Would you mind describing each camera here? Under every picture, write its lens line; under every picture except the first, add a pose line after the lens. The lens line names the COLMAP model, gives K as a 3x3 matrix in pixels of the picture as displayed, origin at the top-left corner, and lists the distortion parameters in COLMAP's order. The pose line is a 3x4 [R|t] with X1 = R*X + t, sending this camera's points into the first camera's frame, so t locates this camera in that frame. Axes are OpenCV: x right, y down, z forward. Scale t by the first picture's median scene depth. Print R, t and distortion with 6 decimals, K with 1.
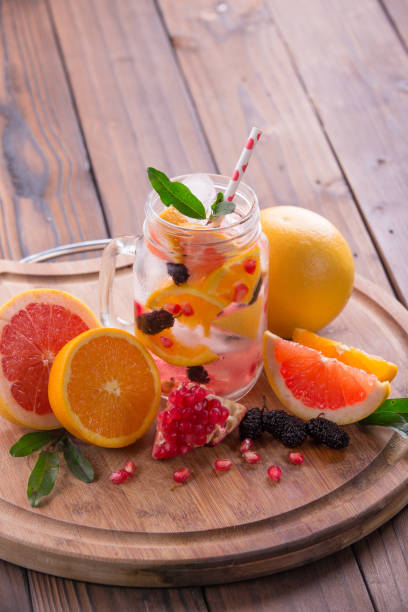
lens RADIAL K [[2172.2, 0, 204.0], [0, 2172.2, 306.0], [0, 0, 1]] dist [0.037549, 1.743930]
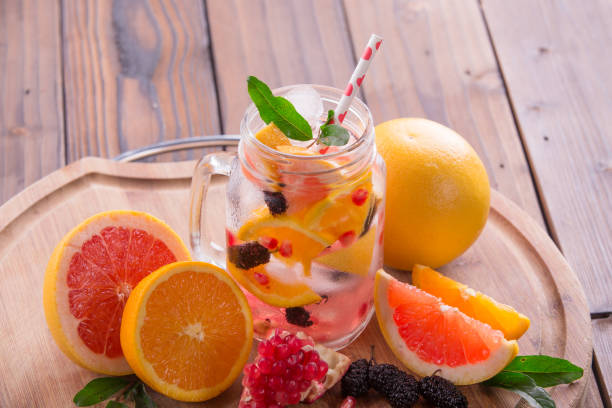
lens RADIAL K [[2310.4, 0, 306.0], [0, 2310.4, 204.0], [0, 0, 1]] dist [0.118491, 1.711699]
pose [[0.997860, 0.045118, -0.047327, 0.042581], [-0.042764, 0.997853, 0.049610, -0.059716], [0.049464, -0.047480, 0.997647, 0.088504]]
